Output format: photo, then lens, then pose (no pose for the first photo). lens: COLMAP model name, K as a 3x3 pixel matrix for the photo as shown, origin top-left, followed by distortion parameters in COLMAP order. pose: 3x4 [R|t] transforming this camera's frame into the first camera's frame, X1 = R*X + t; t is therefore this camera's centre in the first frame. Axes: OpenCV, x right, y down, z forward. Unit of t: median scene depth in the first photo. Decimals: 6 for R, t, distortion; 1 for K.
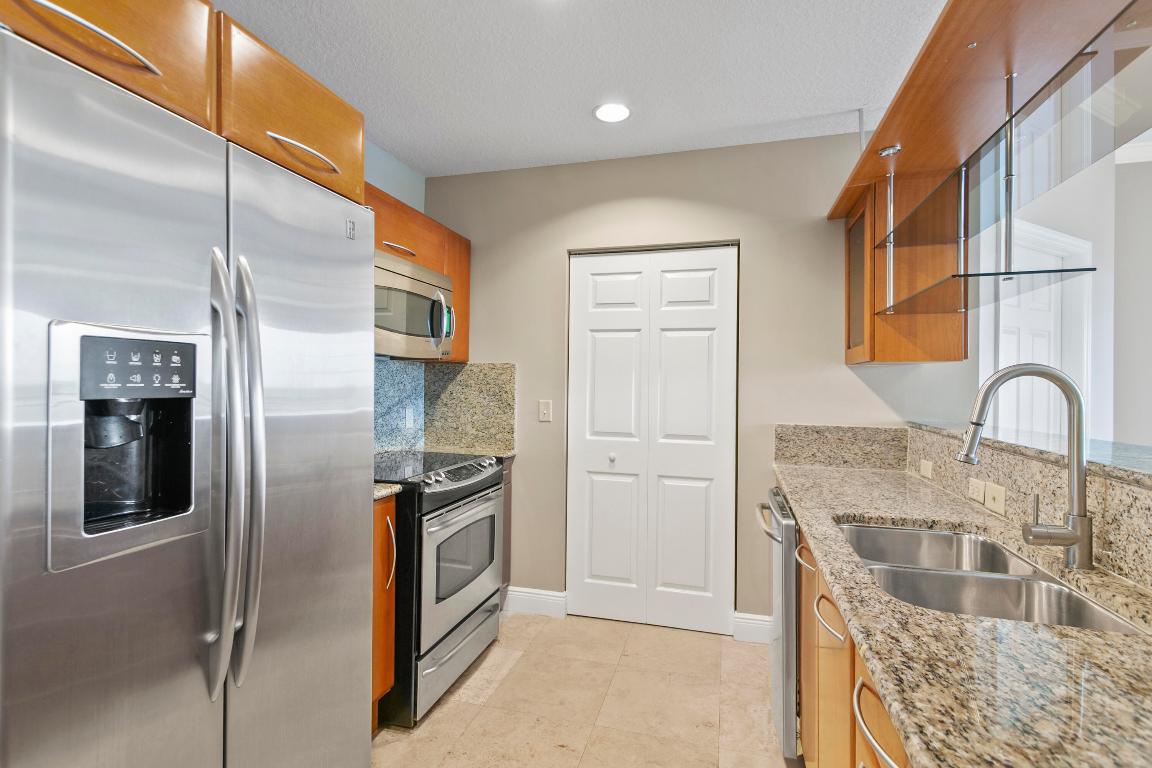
lens RADIAL K [[544.2, 0, 576.0], [0, 544.2, 384.0], [0, 0, 1]] dist [0.022306, -0.008666]
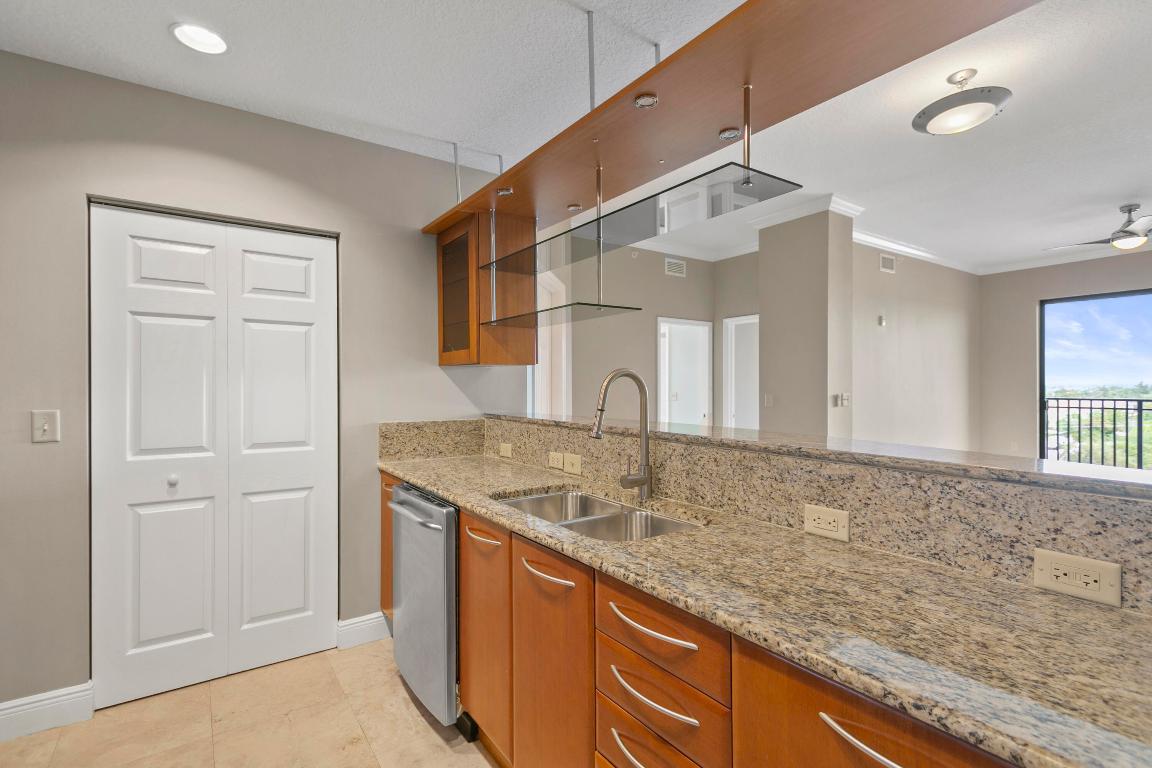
lens RADIAL K [[538.9, 0, 574.8], [0, 538.9, 387.5], [0, 0, 1]] dist [0.022164, -0.008161]
pose [[0.637311, -0.012243, 0.770510, -0.193280], [0.007066, 0.999925, 0.010044, -0.000378], [-0.770574, -0.000957, 0.637349, 0.083295]]
